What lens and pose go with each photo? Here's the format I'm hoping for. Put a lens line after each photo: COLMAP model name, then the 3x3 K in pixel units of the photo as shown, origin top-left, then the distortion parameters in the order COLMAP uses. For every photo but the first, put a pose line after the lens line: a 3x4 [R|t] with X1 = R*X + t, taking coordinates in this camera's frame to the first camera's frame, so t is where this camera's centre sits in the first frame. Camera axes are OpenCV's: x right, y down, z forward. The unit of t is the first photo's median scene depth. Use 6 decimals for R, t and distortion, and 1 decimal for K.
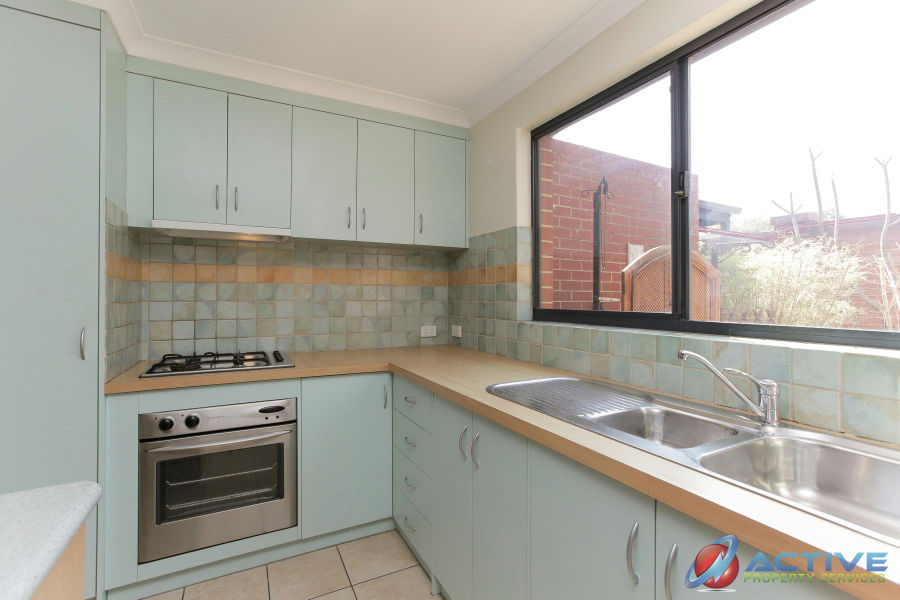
lens RADIAL K [[405.4, 0, 452.9], [0, 405.4, 297.0], [0, 0, 1]] dist [-0.021679, 0.010504]
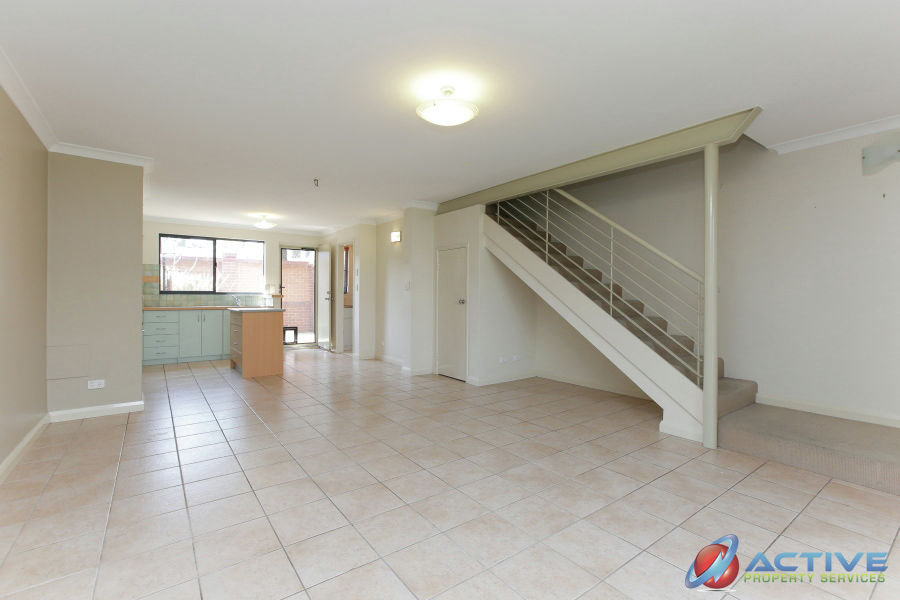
lens RADIAL K [[405.4, 0, 446.8], [0, 405.4, 294.1], [0, 0, 1]] dist [-0.021679, 0.010504]
pose [[-0.153731, 0.000007, 0.988113, -2.928163], [-0.003177, 0.999995, -0.000501, 0.045229], [-0.988108, -0.003216, -0.153730, -0.654392]]
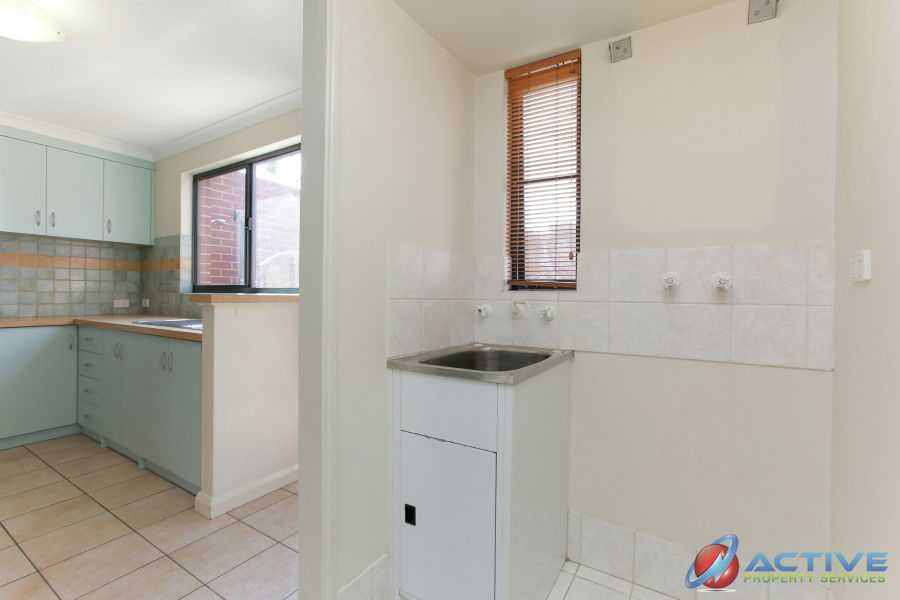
lens RADIAL K [[405.4, 0, 455.8], [0, 405.4, 293.9], [0, 0, 1]] dist [-0.021679, 0.010504]
pose [[0.865115, 0.002518, 0.501568, 0.275120], [-0.005720, 0.999972, 0.004847, 0.044982], [-0.501542, -0.007062, 0.865105, -0.855502]]
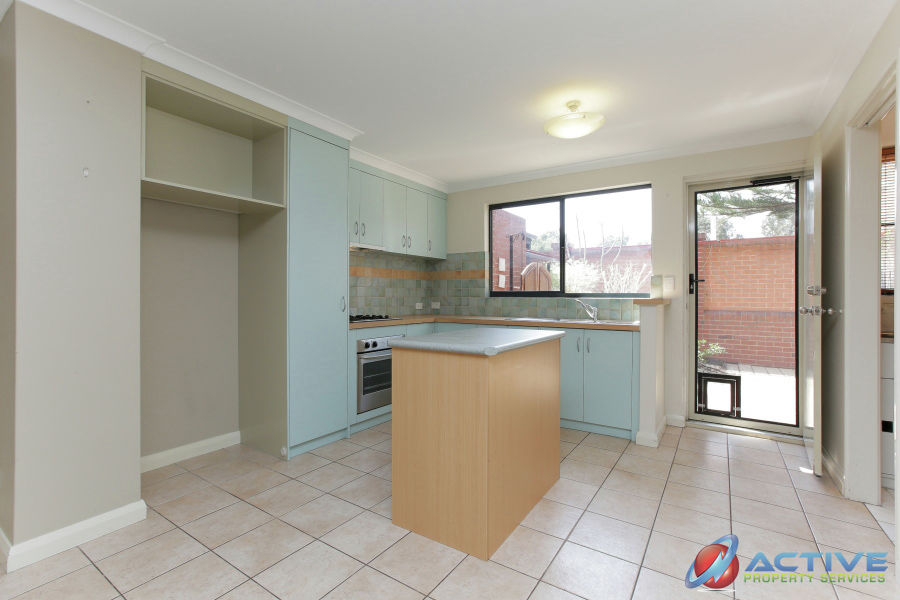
lens RADIAL K [[405.4, 0, 453.0], [0, 405.4, 296.2], [0, 0, 1]] dist [-0.021679, 0.010504]
pose [[0.874881, -0.000587, 0.484338, -0.889317], [-0.000842, 0.999996, 0.002733, 0.044052], [-0.484337, -0.002799, 0.874877, -0.665312]]
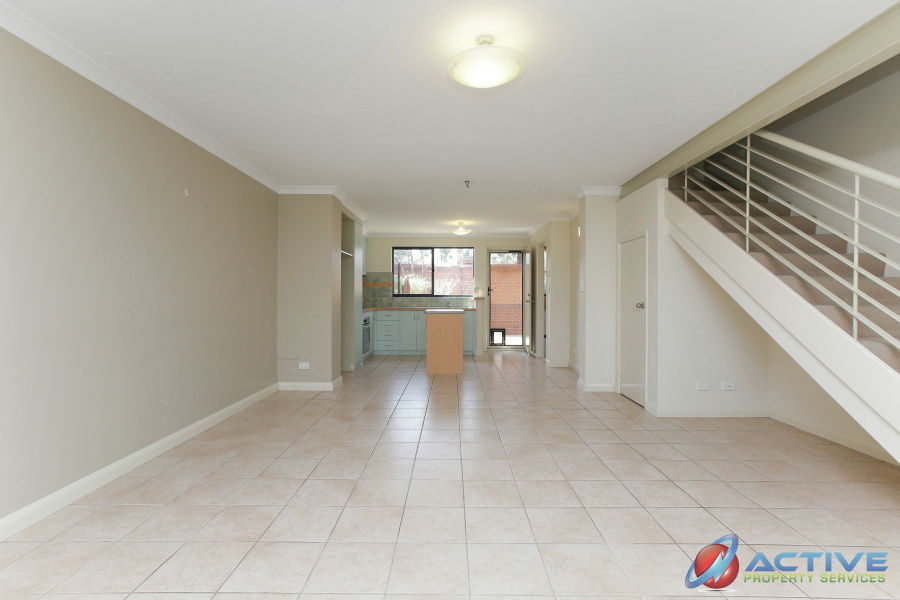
lens RADIAL K [[405.4, 0, 454.5], [0, 405.4, 294.9], [0, 0, 1]] dist [-0.021679, 0.010504]
pose [[0.457546, 0.003794, 0.889178, -2.661838], [-0.001779, 0.999993, -0.003351, 0.046257], [-0.889184, -0.000048, 0.457549, -1.144915]]
